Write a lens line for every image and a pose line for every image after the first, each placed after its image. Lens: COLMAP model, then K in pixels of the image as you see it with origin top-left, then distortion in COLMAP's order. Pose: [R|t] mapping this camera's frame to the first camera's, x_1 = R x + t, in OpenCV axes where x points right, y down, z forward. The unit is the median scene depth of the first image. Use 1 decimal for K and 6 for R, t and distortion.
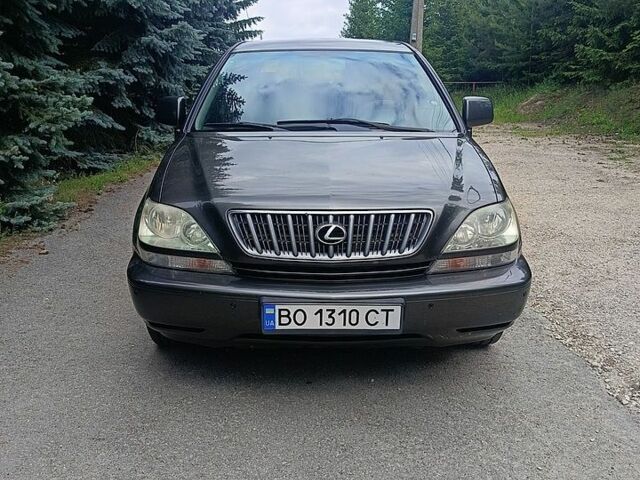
lens RADIAL K [[581.4, 0, 320.0], [0, 581.4, 240.0], [0, 0, 1]] dist [0.097561, -0.155328]
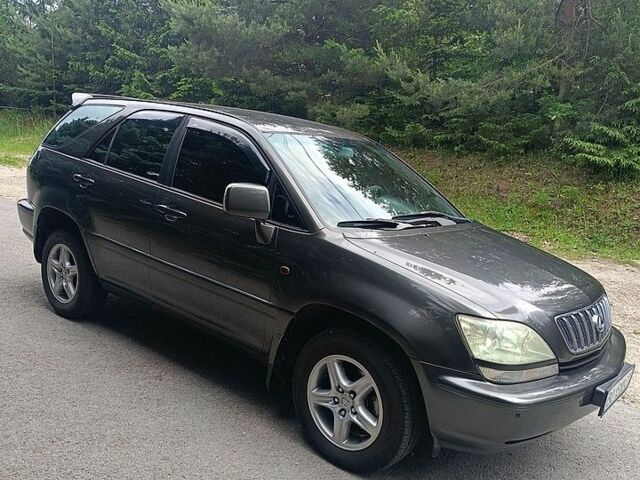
lens RADIAL K [[581.4, 0, 320.0], [0, 581.4, 240.0], [0, 0, 1]] dist [0.097561, -0.155328]
pose [[0.659947, -0.069331, 0.748106, -1.202568], [0.095384, 0.995408, 0.008106, -0.235291], [-0.745232, 0.066007, 0.663530, 0.547124]]
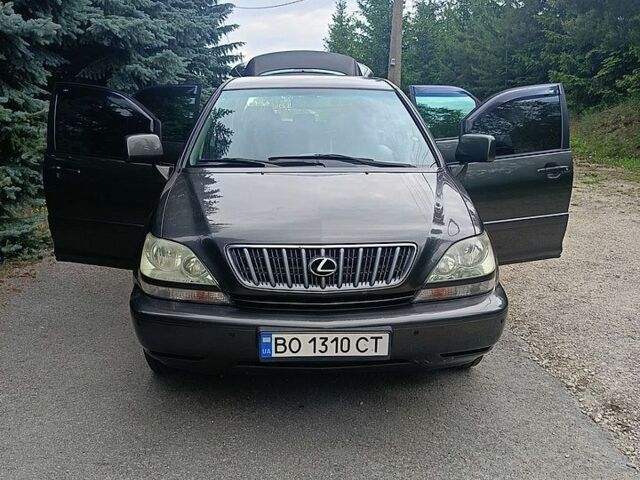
lens RADIAL K [[585.6, 0, 316.7], [0, 585.6, 240.9], [0, 0, 1]] dist [0.090491, -0.151303]
pose [[0.999578, -0.007640, 0.028038, -0.020701], [0.008514, 0.999477, -0.031210, -0.022016], [-0.027785, 0.031436, 0.999119, -0.075488]]
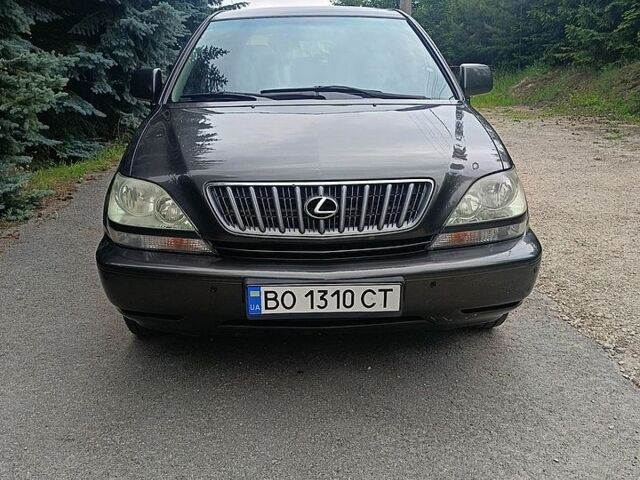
lens RADIAL K [[581.4, 0, 320.0], [0, 581.4, 240.0], [0, 0, 1]] dist [0.097561, -0.155328]
pose [[0.999705, -0.018952, 0.015222, 0.001968], [0.018714, 0.999703, 0.015624, 0.024098], [-0.015514, -0.015334, 0.999762, 0.091269]]
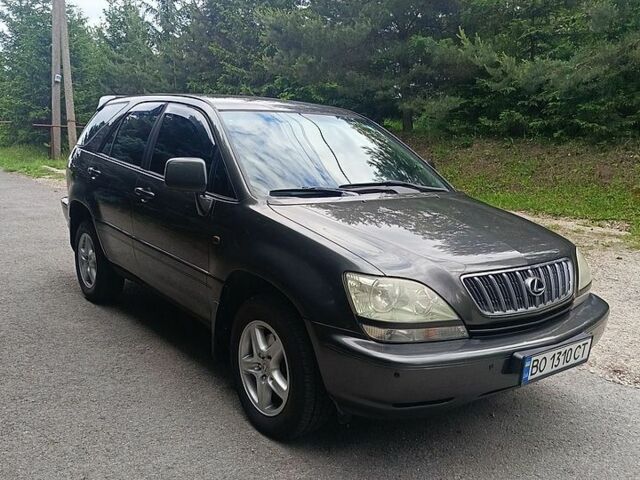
lens RADIAL K [[591.9, 0, 320.0], [0, 591.9, 240.0], [0, 0, 1]] dist [0.080475, -0.172948]
pose [[0.808197, -0.079025, 0.583586, -0.907056], [0.120203, 0.992230, -0.032106, -0.103495], [-0.576514, 0.096096, 0.811416, 0.268155]]
